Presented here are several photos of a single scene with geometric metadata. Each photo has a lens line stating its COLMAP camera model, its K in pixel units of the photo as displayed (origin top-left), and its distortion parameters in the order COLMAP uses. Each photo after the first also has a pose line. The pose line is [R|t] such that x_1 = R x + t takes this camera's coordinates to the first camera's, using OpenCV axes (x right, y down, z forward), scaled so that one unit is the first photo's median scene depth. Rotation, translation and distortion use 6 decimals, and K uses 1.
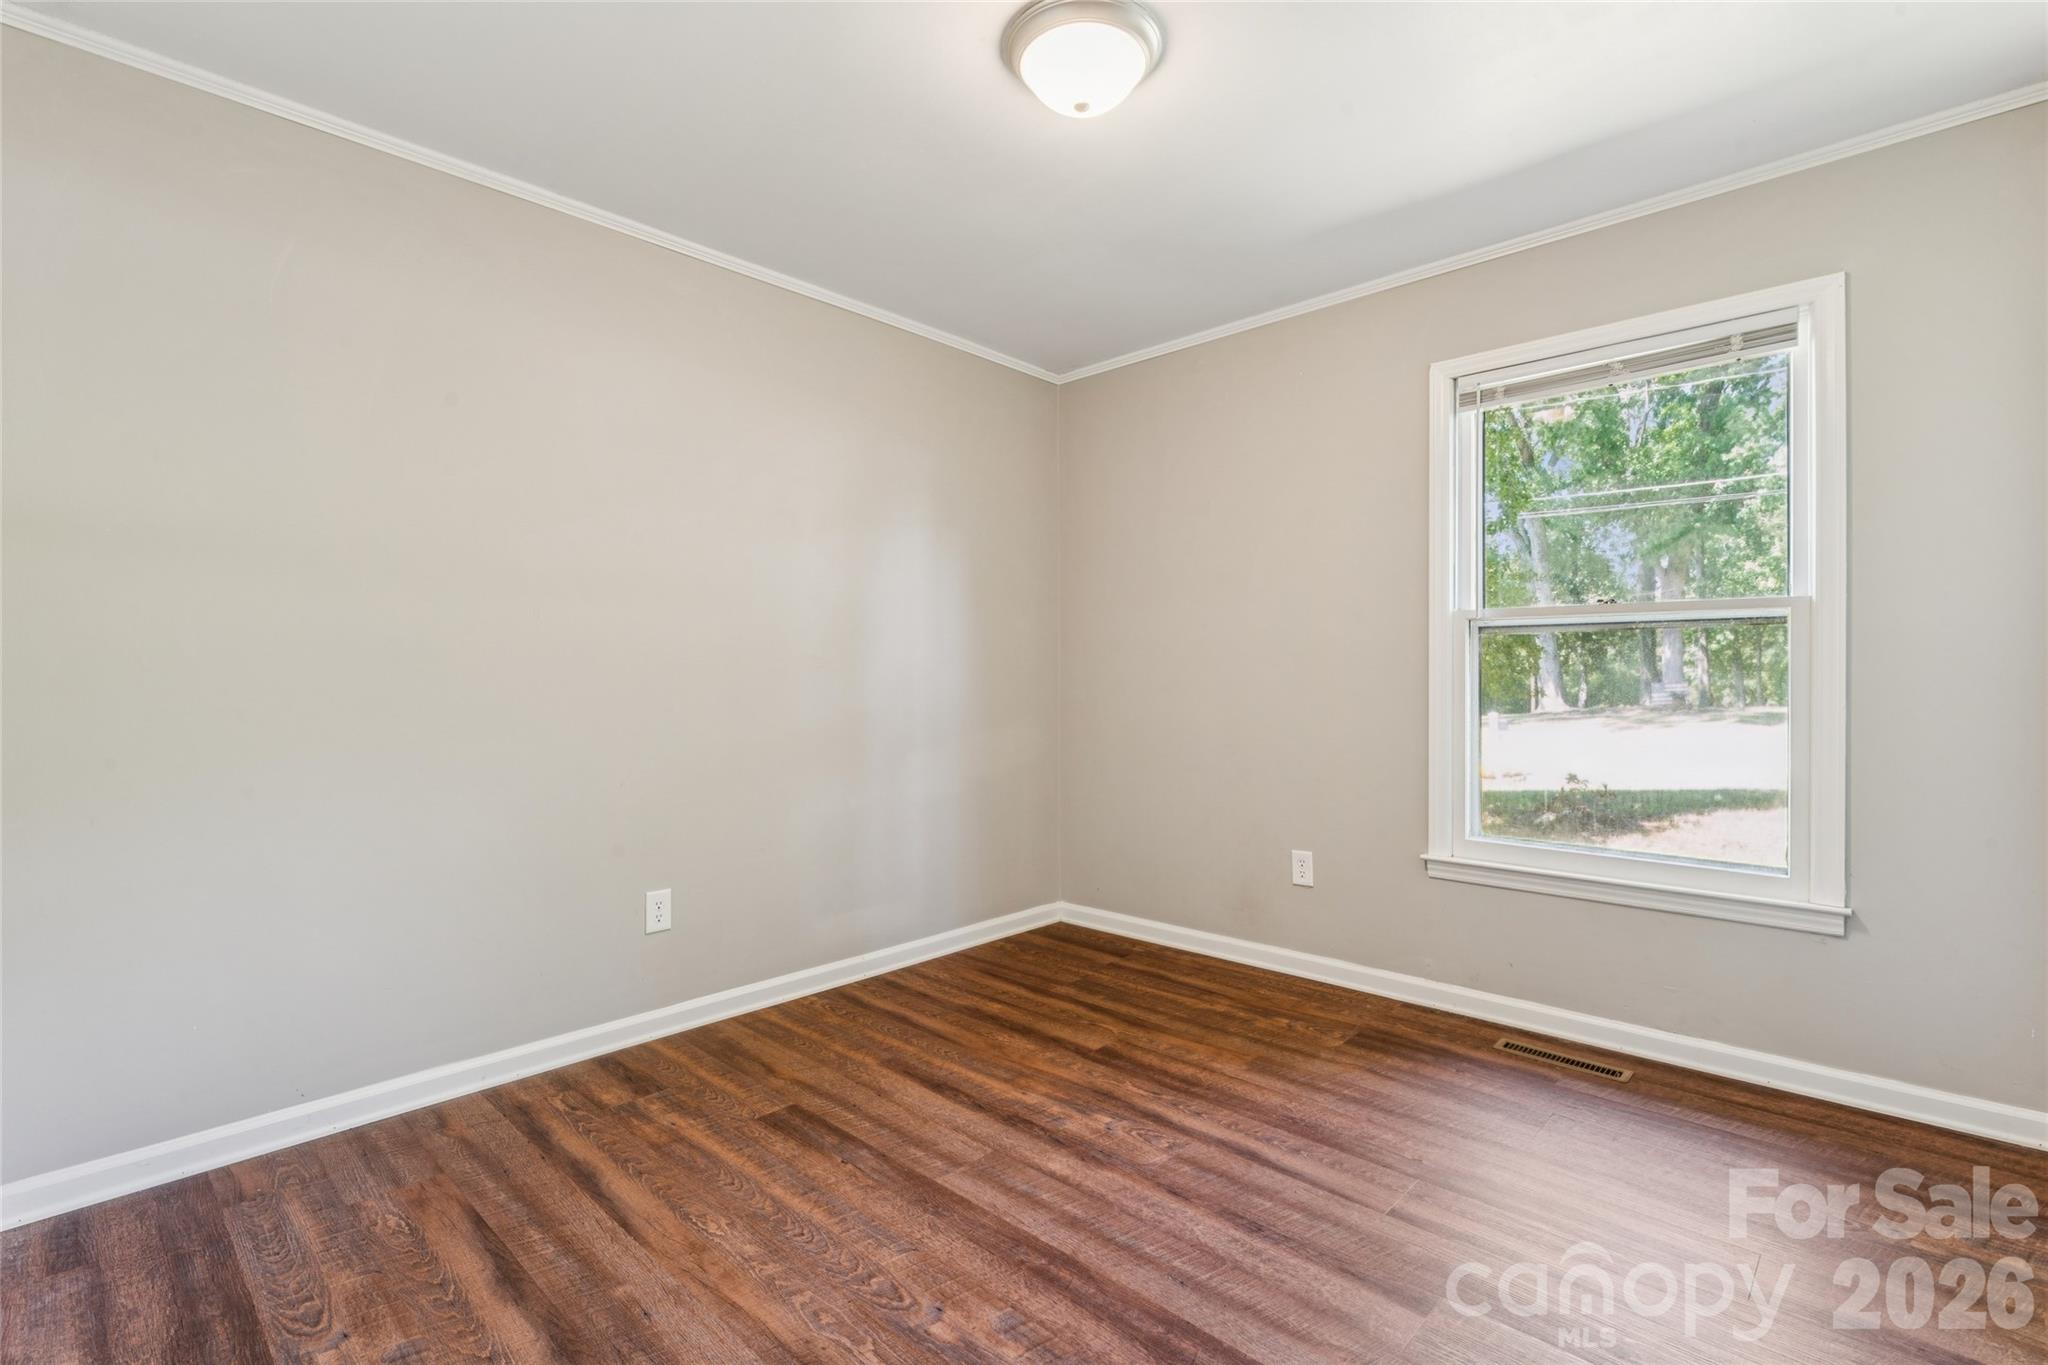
lens RADIAL K [[941.8, 0, 1018.0], [0, 941.8, 683.2], [0, 0, 1]] dist [-0.000494, 0.000068]
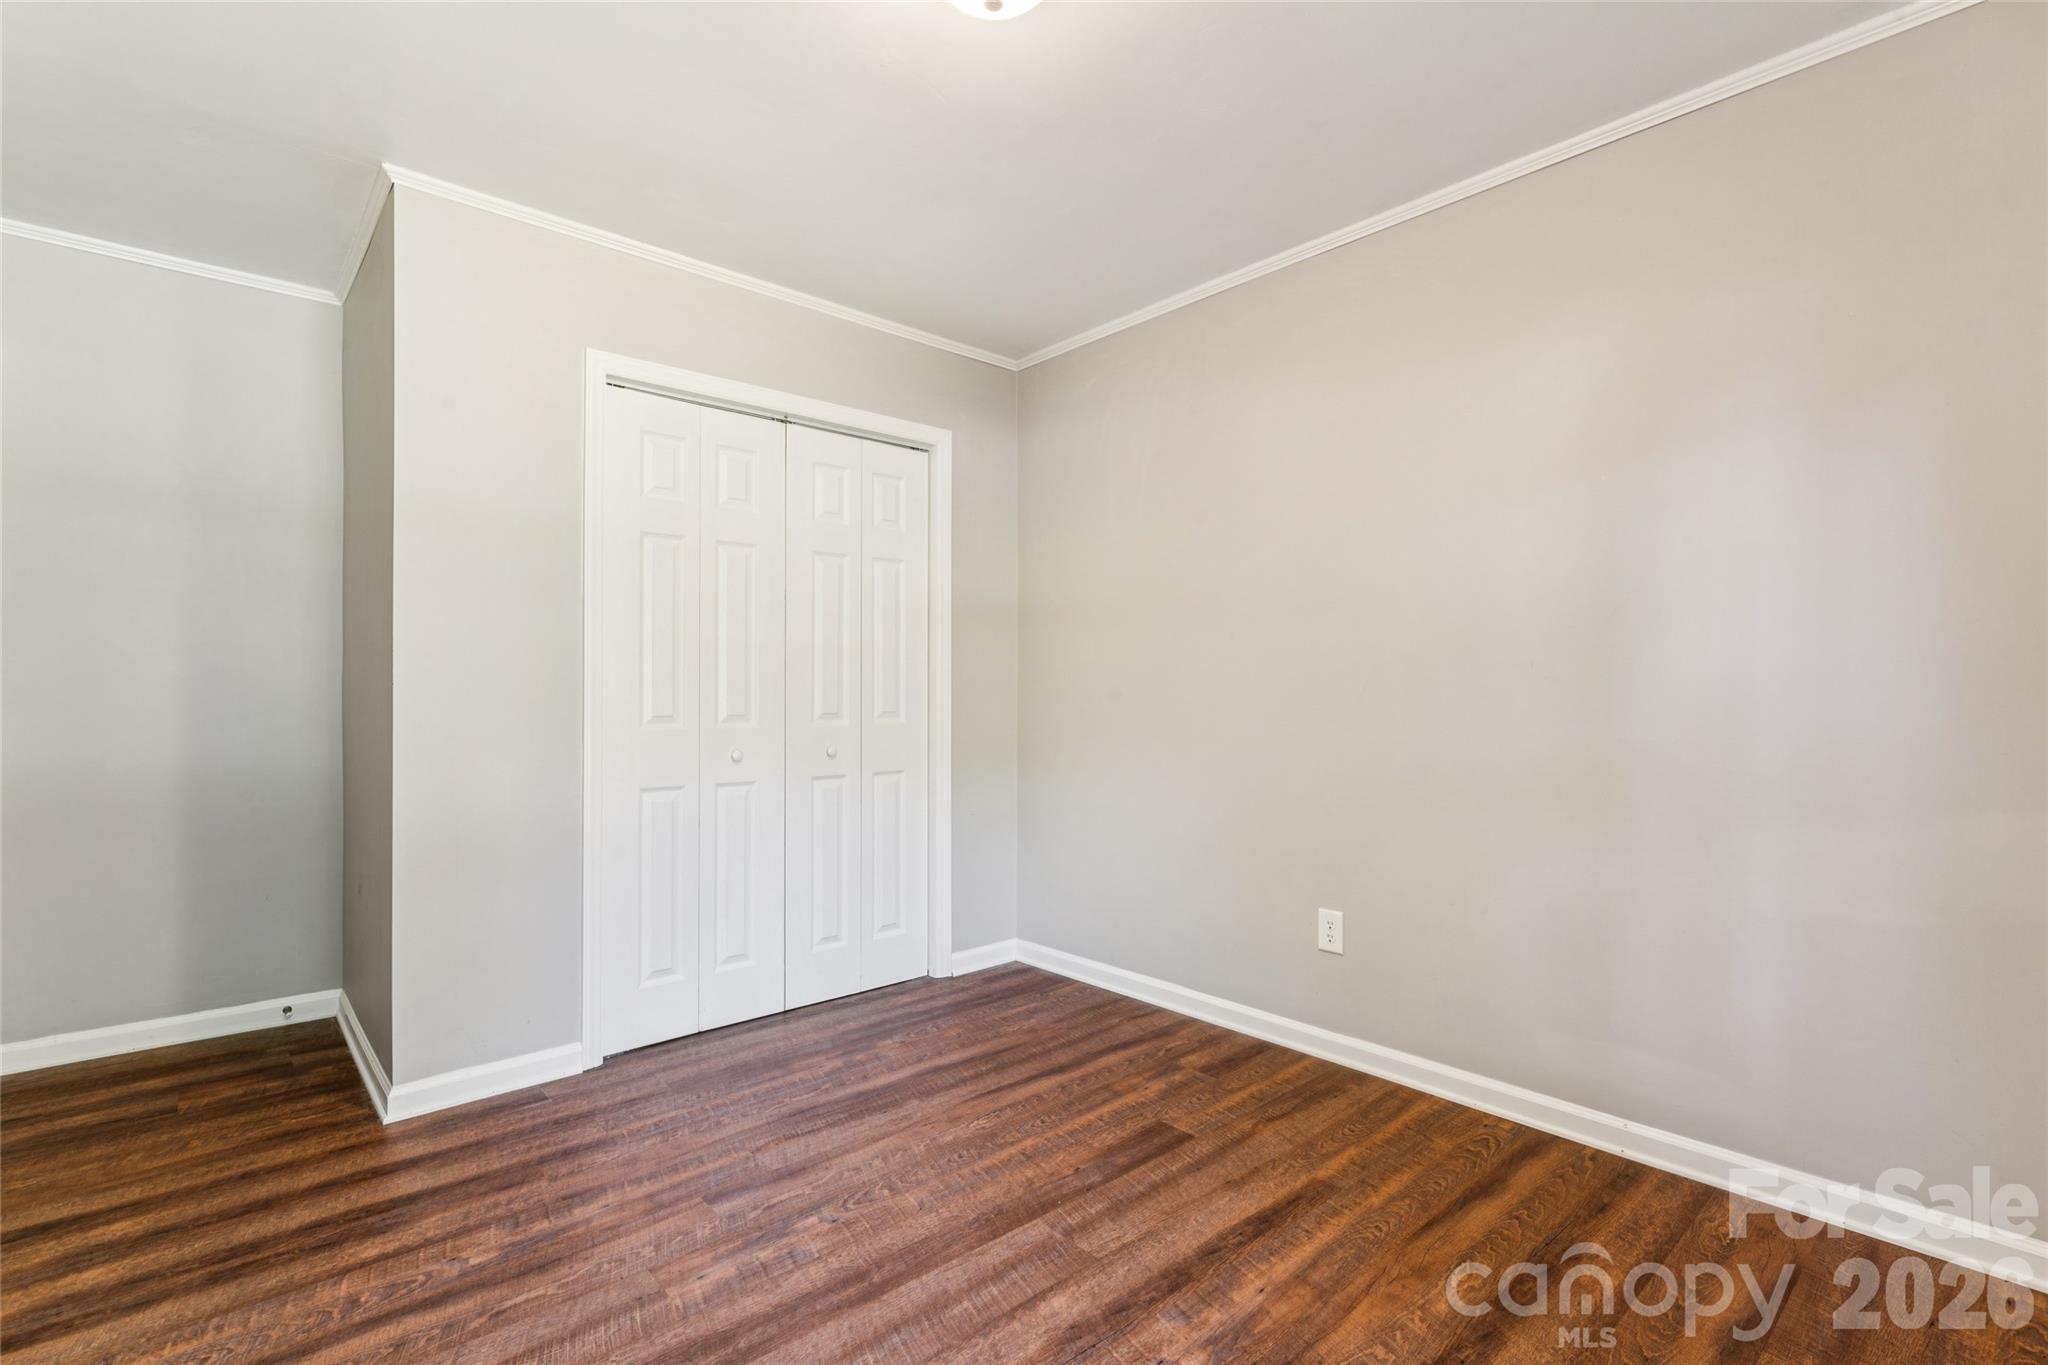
lens RADIAL K [[941.8, 0, 1018.0], [0, 941.8, 683.2], [0, 0, 1]] dist [-0.000494, 0.000068]
pose [[-0.085717, -0.002336, -0.996317, 0.738743], [-0.007005, 0.999974, -0.001742, -0.013894], [0.996295, 0.006830, -0.085731, 0.898649]]
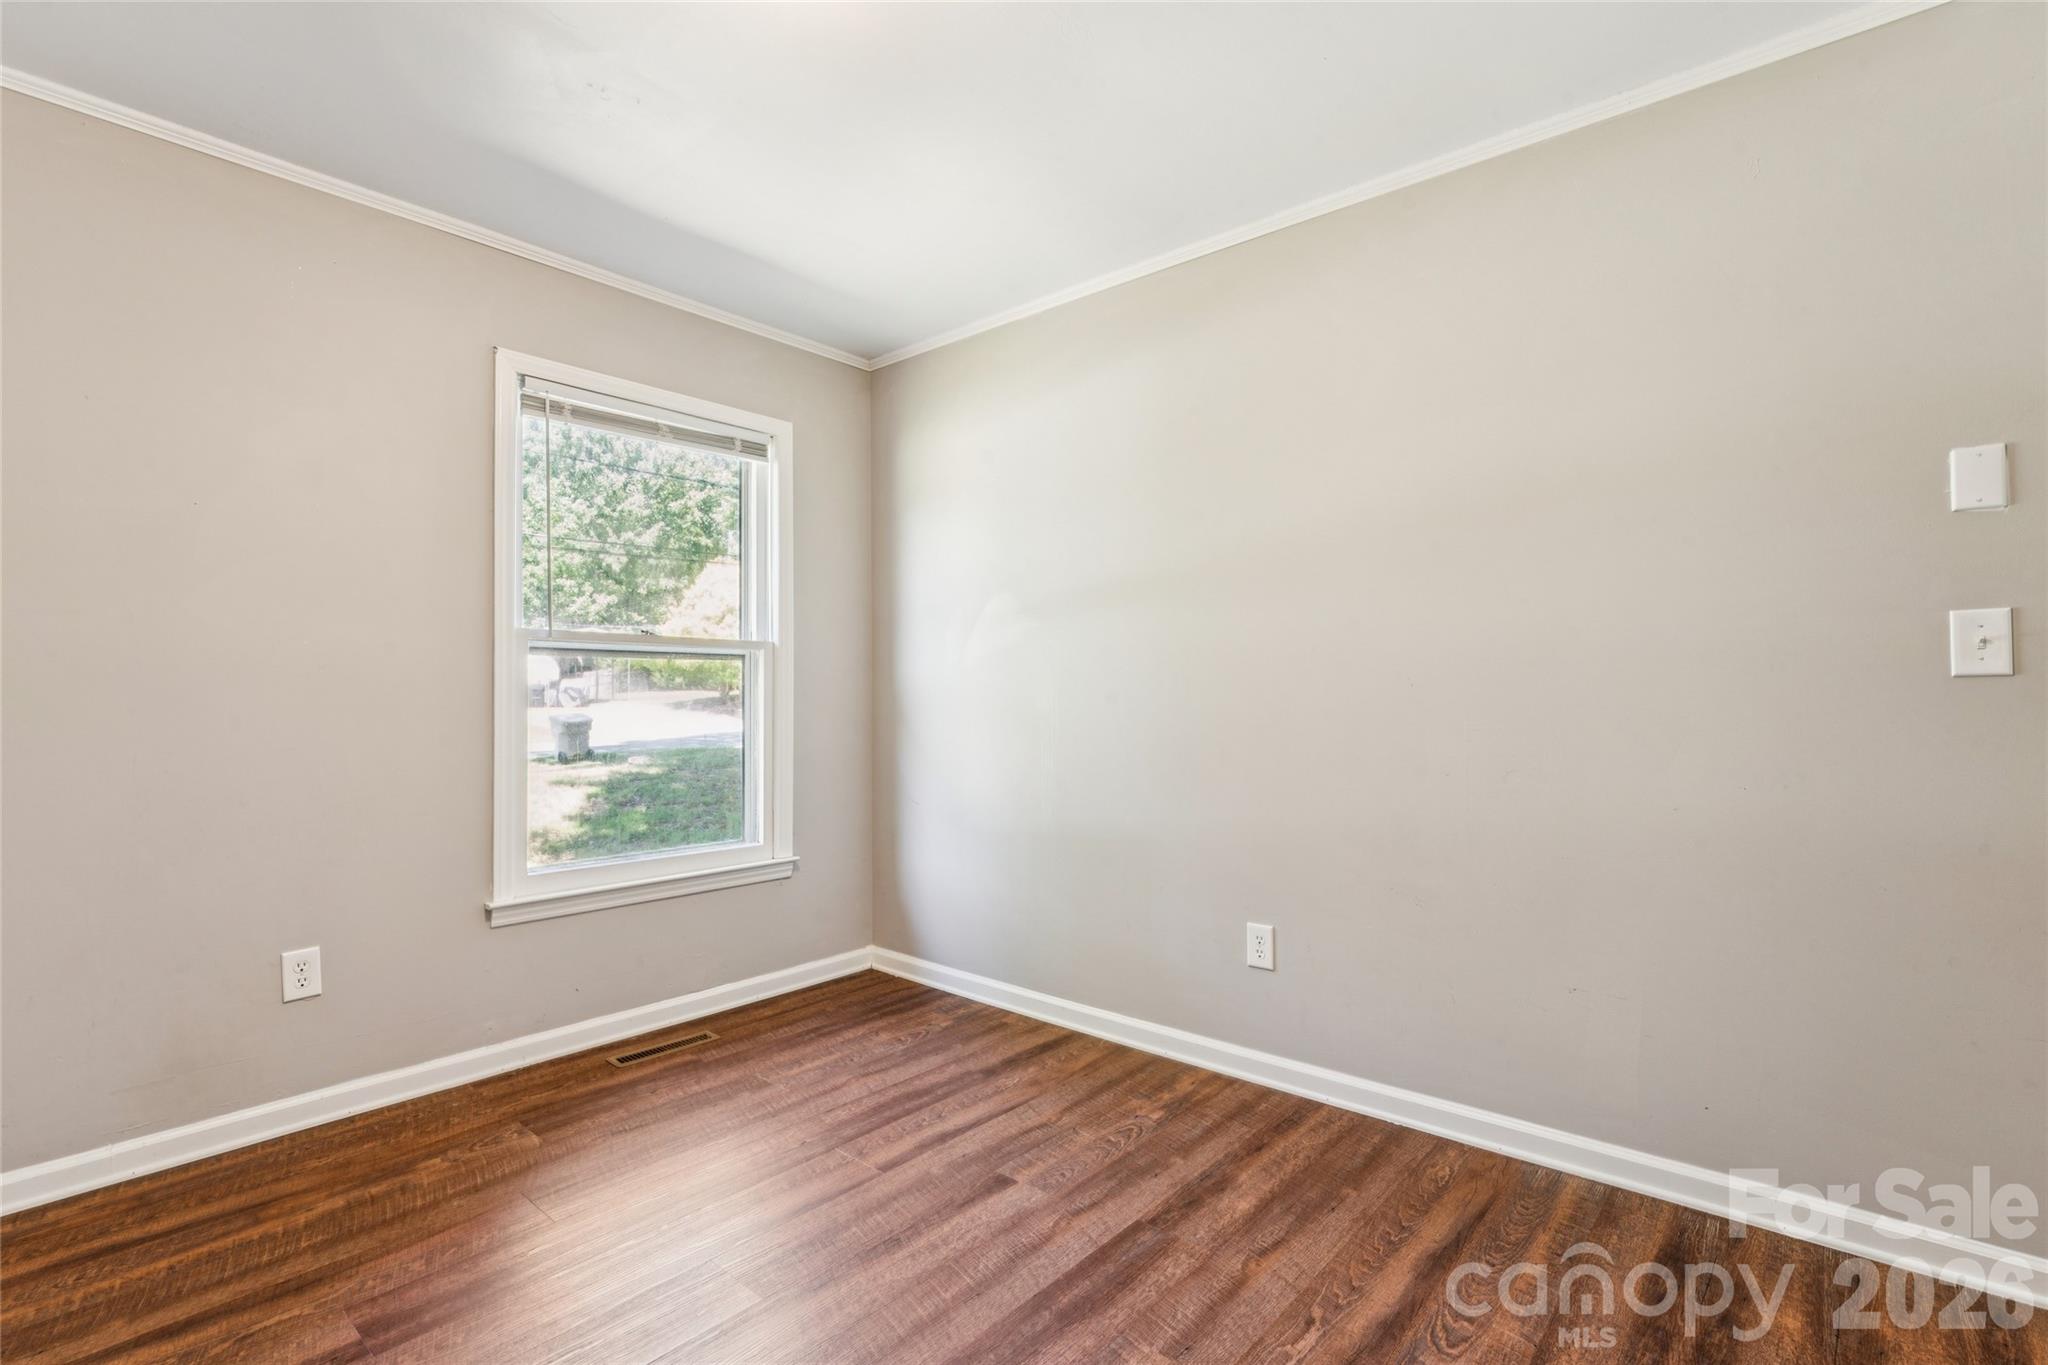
lens RADIAL K [[947.9, 0, 1013.1], [0, 947.9, 697.2], [0, 0, 1]] dist [0.000197, 0.000324]
pose [[-0.043858, 0.000977, 0.999037, -0.599514], [0.008914, 0.999960, -0.000586, -0.005747], [-0.998998, 0.008880, -0.043865, 0.704247]]
